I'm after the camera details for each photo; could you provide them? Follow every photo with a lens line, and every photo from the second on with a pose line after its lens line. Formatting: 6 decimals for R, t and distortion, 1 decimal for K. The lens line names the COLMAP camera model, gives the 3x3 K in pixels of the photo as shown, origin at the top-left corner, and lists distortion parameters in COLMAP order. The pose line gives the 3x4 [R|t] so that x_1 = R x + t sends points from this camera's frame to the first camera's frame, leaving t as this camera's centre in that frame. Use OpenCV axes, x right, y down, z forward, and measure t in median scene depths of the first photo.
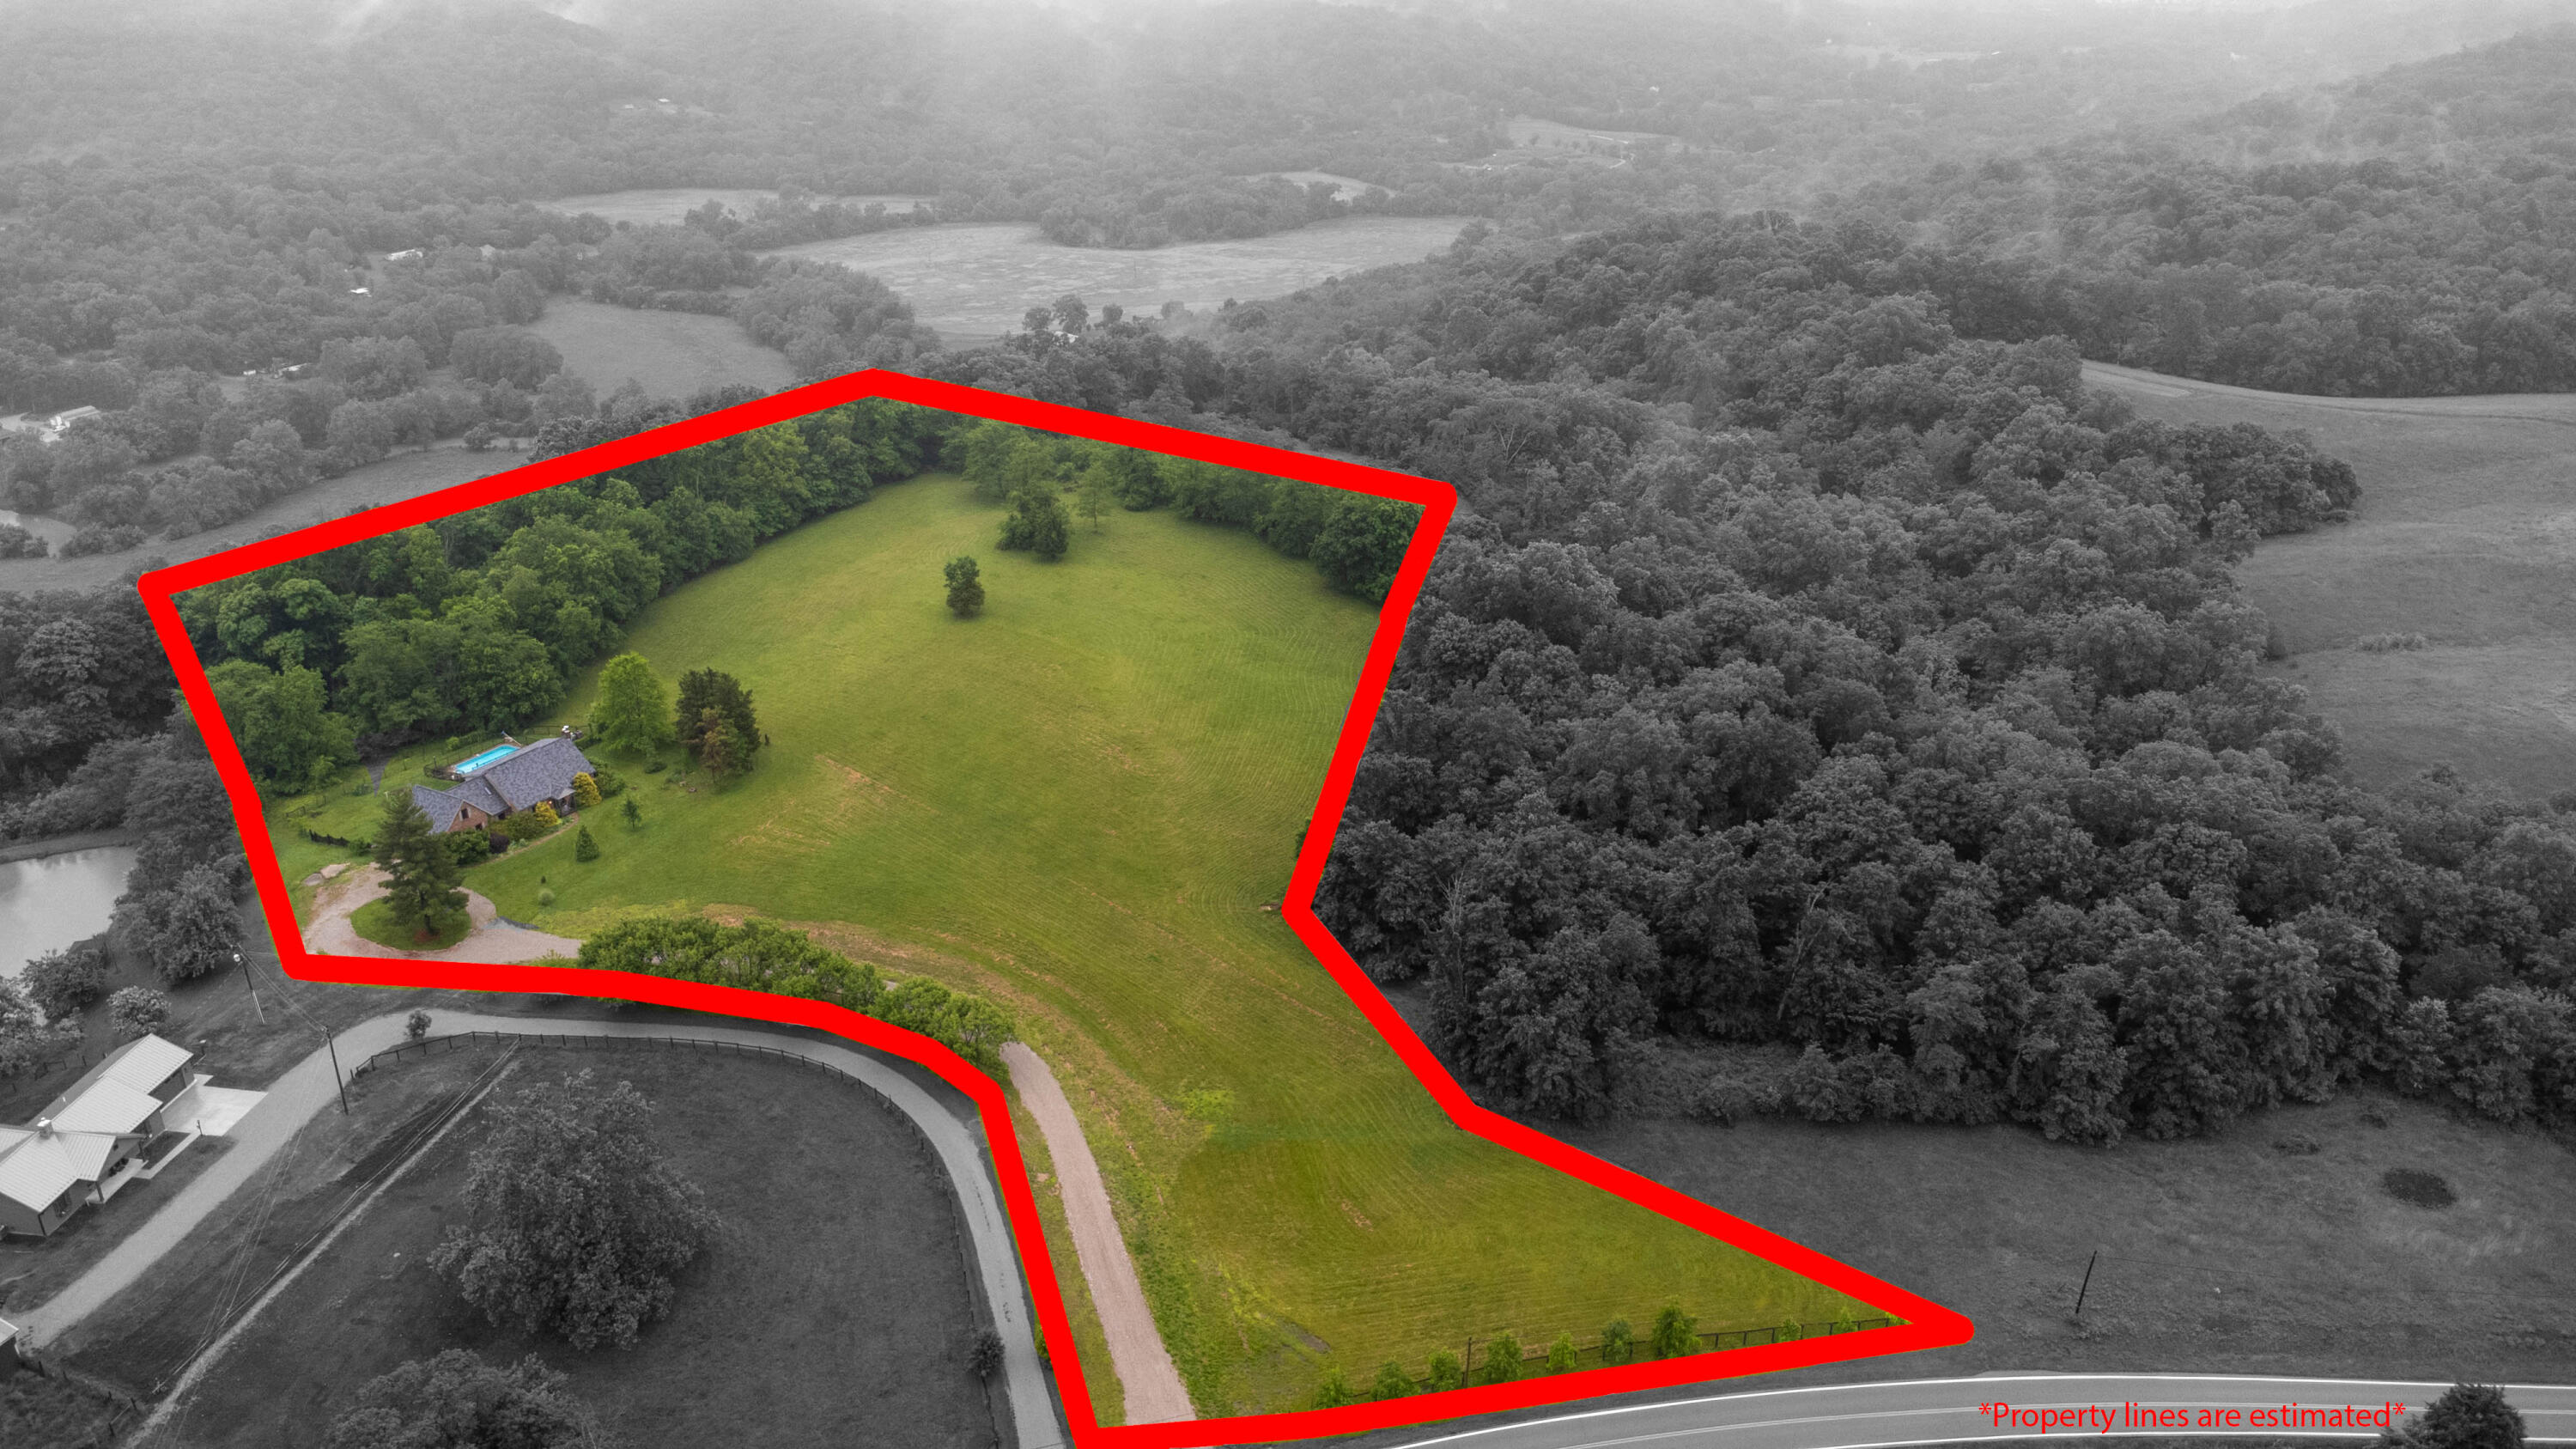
lens RADIAL K [[1837.6, 0, 1292.0], [0, 1837.6, 716.7], [0, 0, 1]] dist [0.032348, -0.040302]
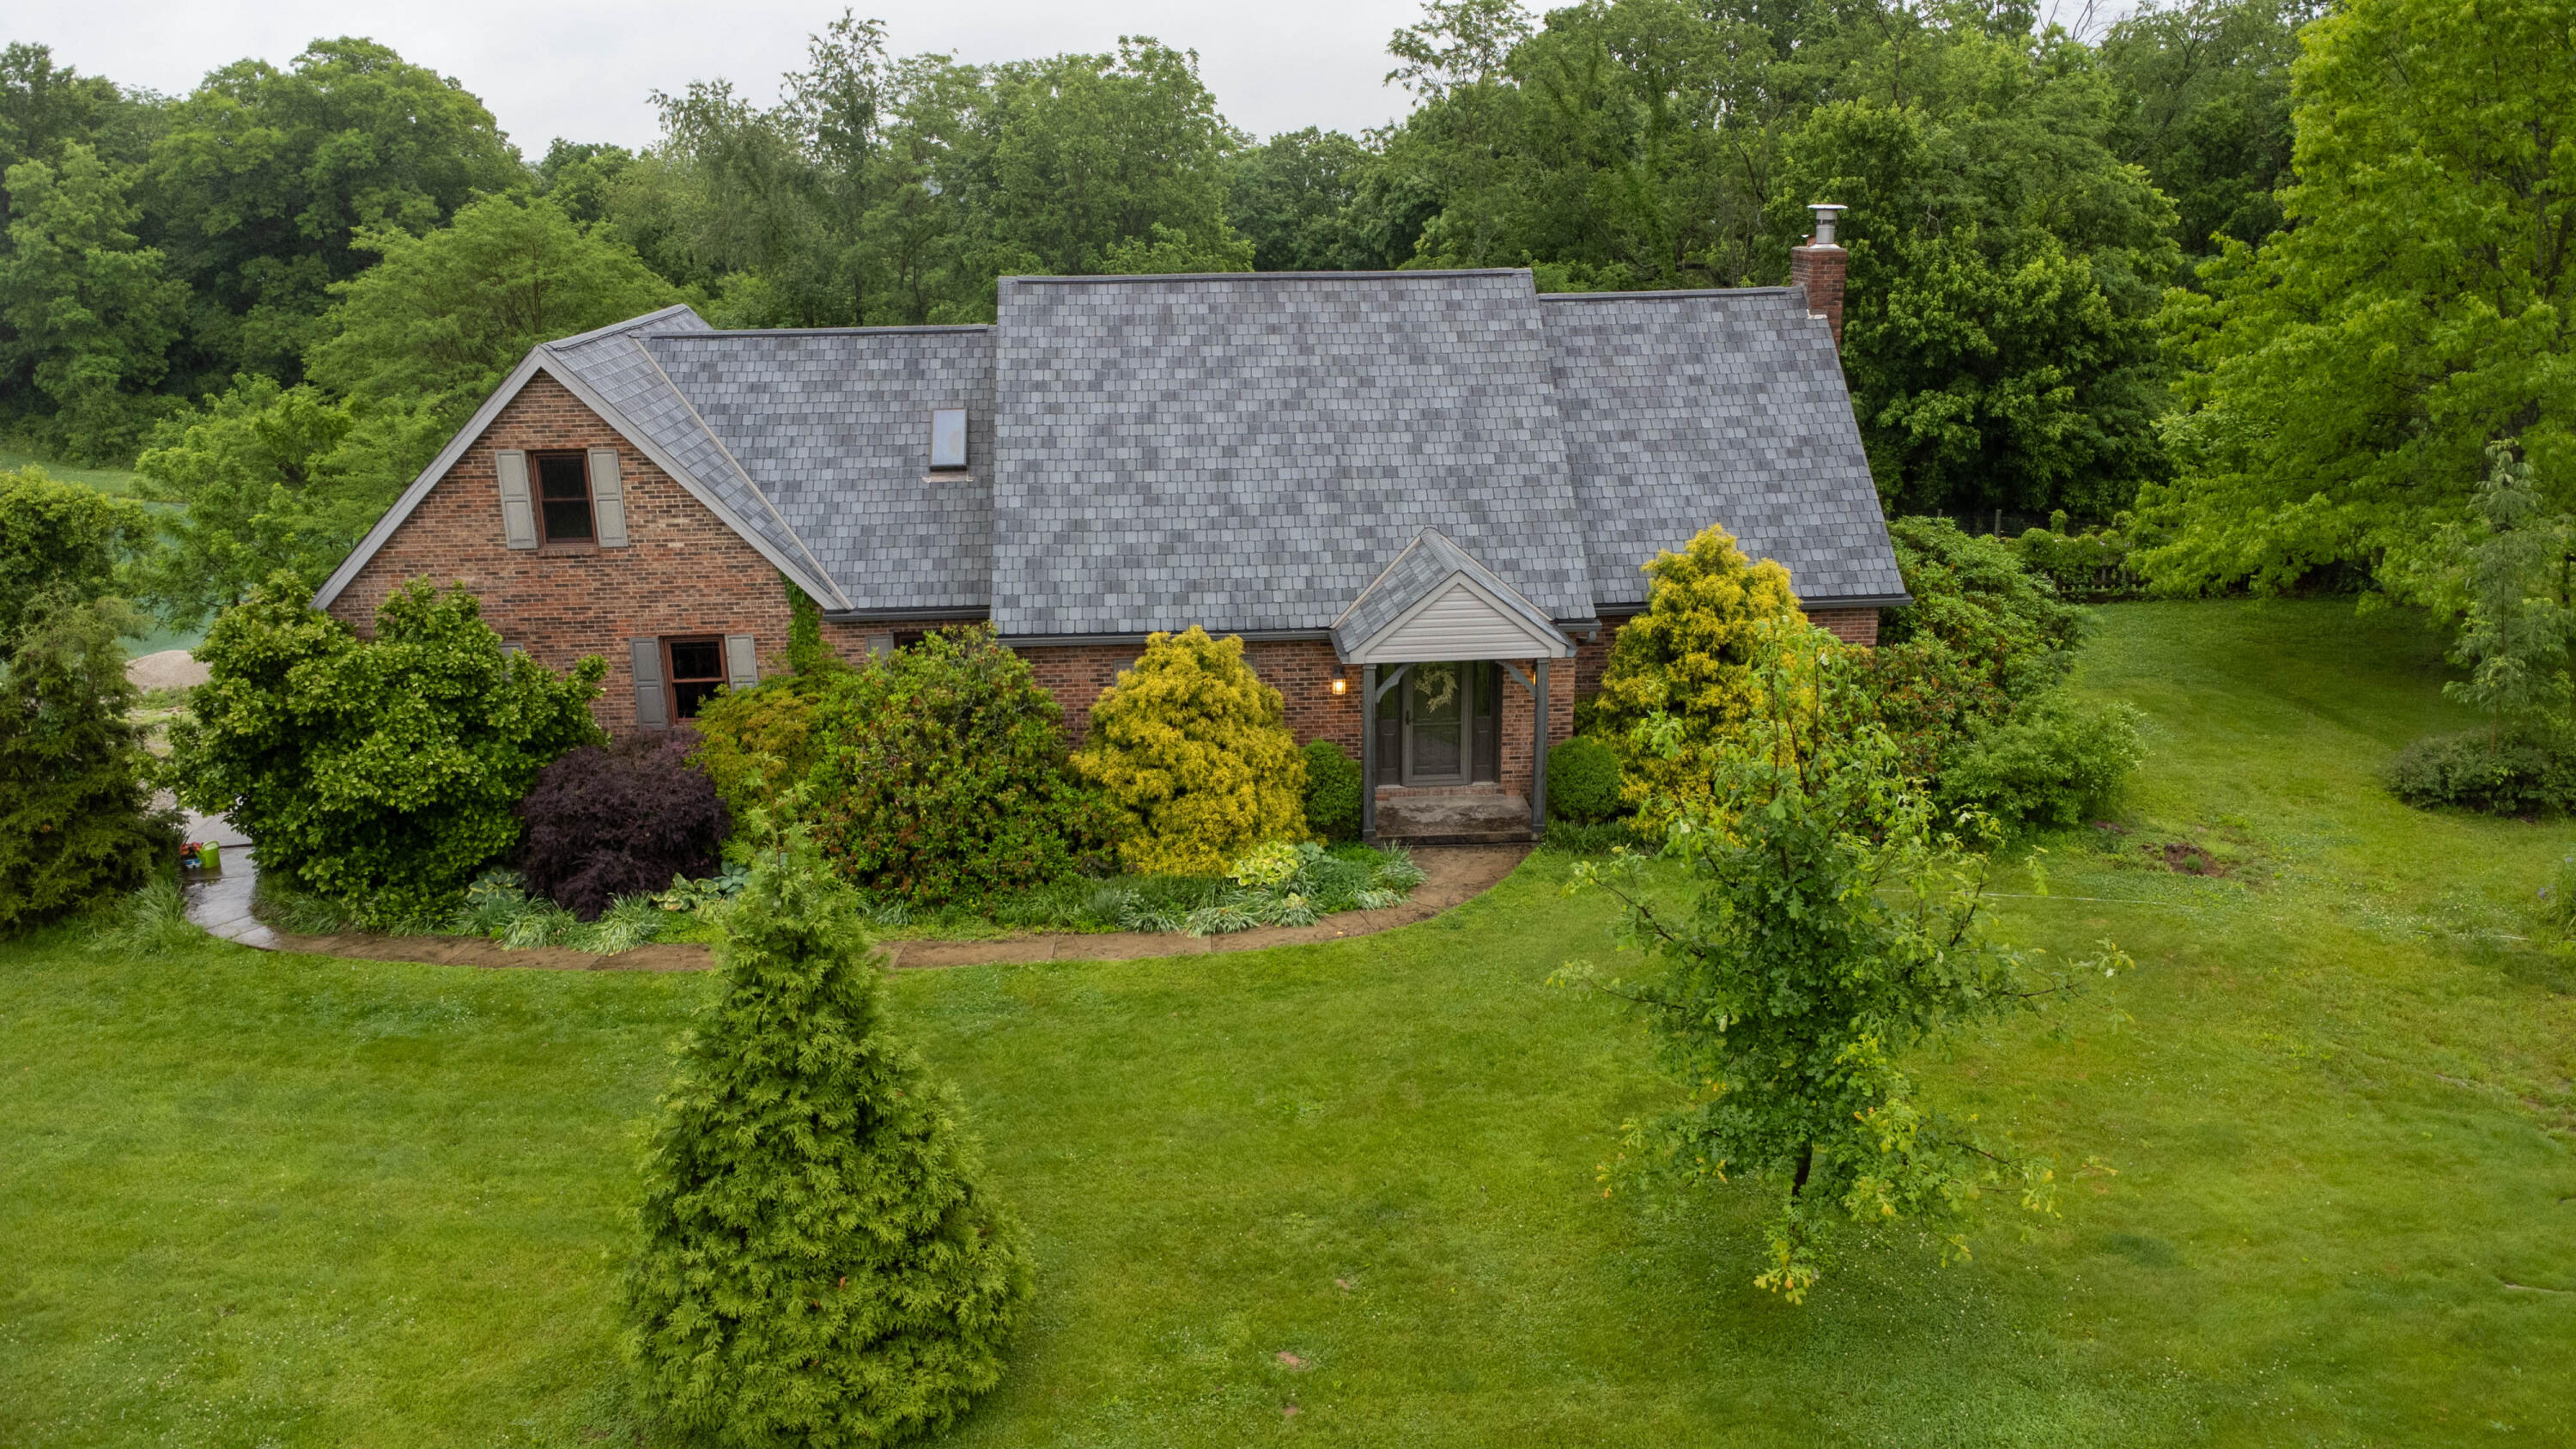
lens RADIAL K [[1837.6, 0, 1285.9], [0, 1837.6, 717.7], [0, 0, 1]] dist [0.032348, -0.040302]
pose [[0.533124, 0.217517, -0.817597, -0.289752], [-0.322525, 0.945660, 0.041281, 0.041202], [0.782149, 0.241687, 0.574309, 0.862476]]
